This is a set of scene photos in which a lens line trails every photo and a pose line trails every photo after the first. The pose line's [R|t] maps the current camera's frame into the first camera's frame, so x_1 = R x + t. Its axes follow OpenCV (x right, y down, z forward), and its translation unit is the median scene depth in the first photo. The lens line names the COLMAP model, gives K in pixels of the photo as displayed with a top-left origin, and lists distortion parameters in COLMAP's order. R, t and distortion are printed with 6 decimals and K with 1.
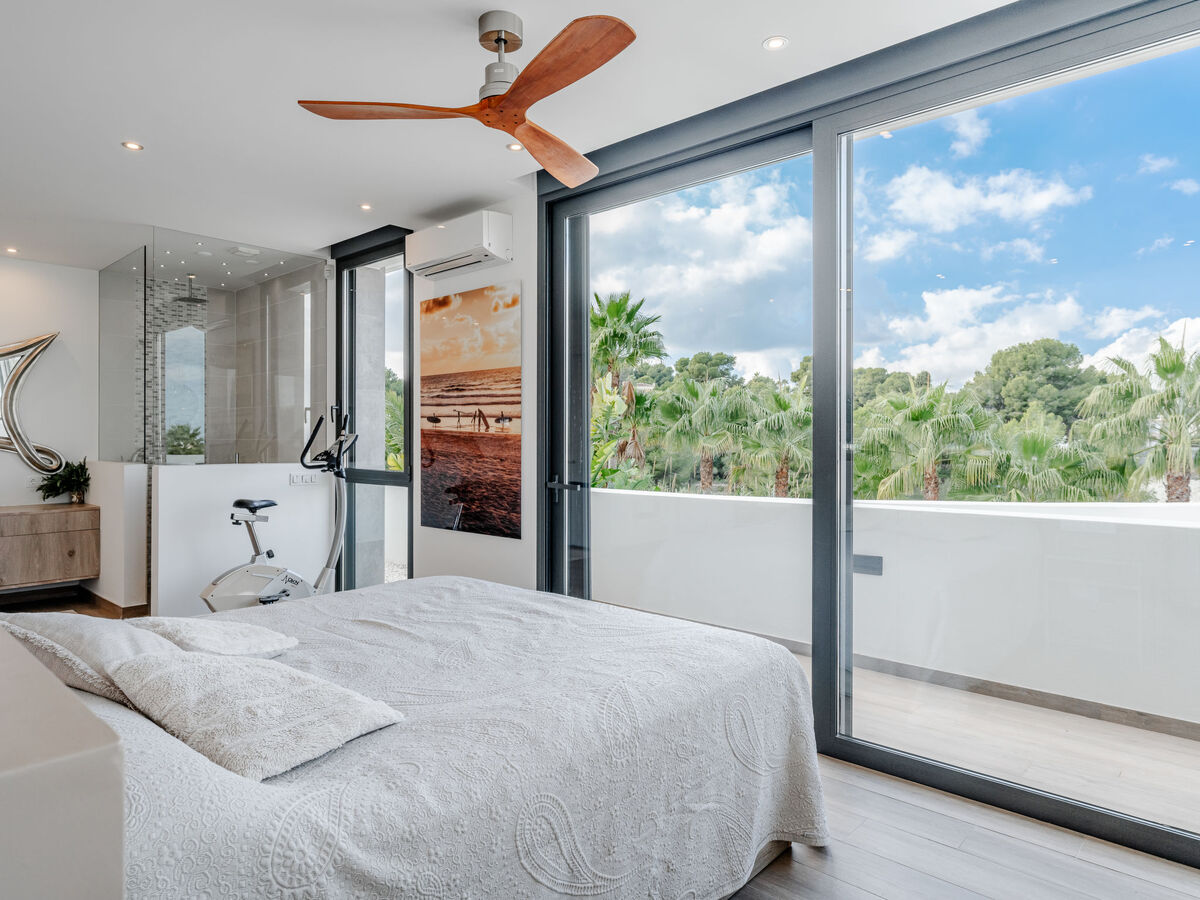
lens RADIAL K [[734.9, 0, 598.0], [0, 734.9, 436.1], [0, 0, 1]] dist [-0.006893, -0.000834]
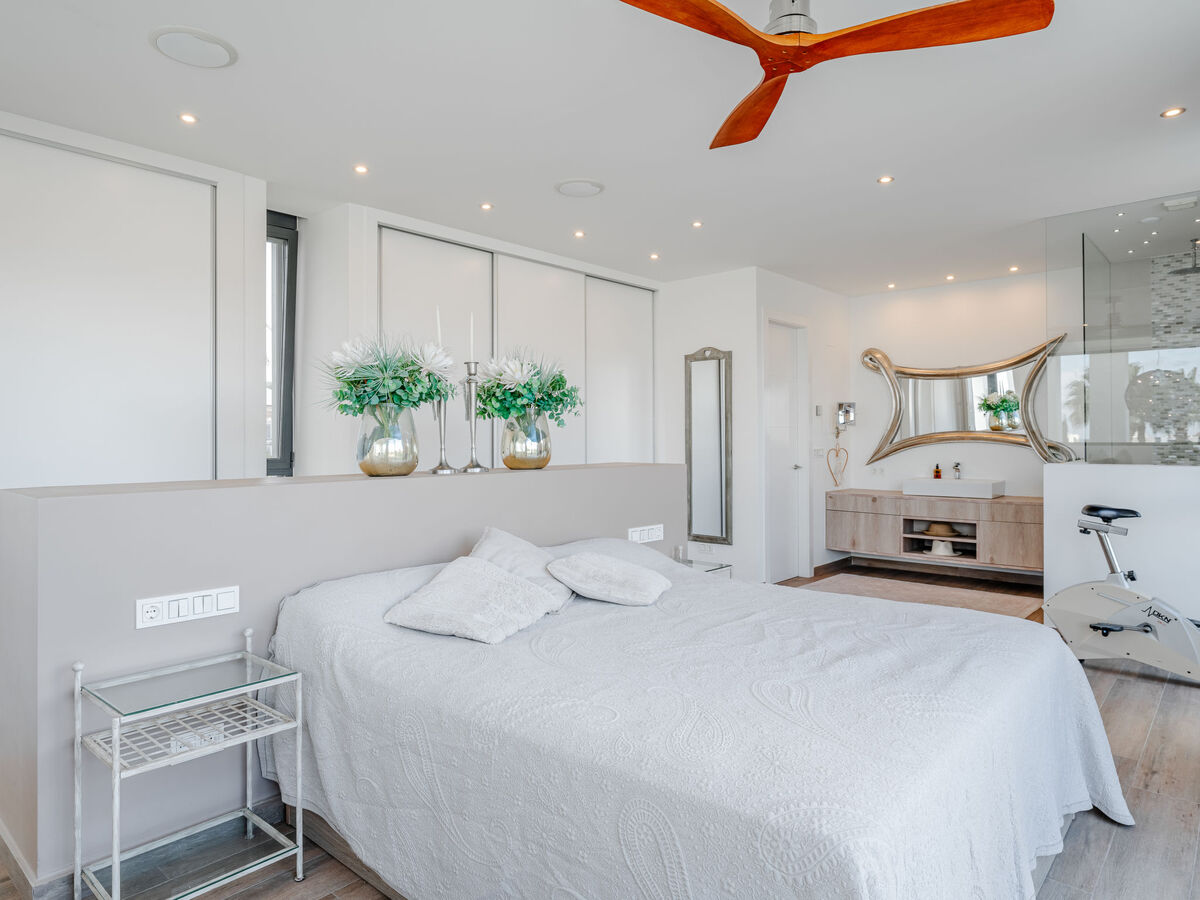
lens RADIAL K [[734.9, 0, 598.0], [0, 734.9, 436.1], [0, 0, 1]] dist [-0.006893, -0.000834]
pose [[0.017501, -0.002250, -0.999844, 0.368075], [0.006795, 0.999975, -0.002131, 0.001634], [0.999824, -0.006757, 0.017515, 0.391527]]
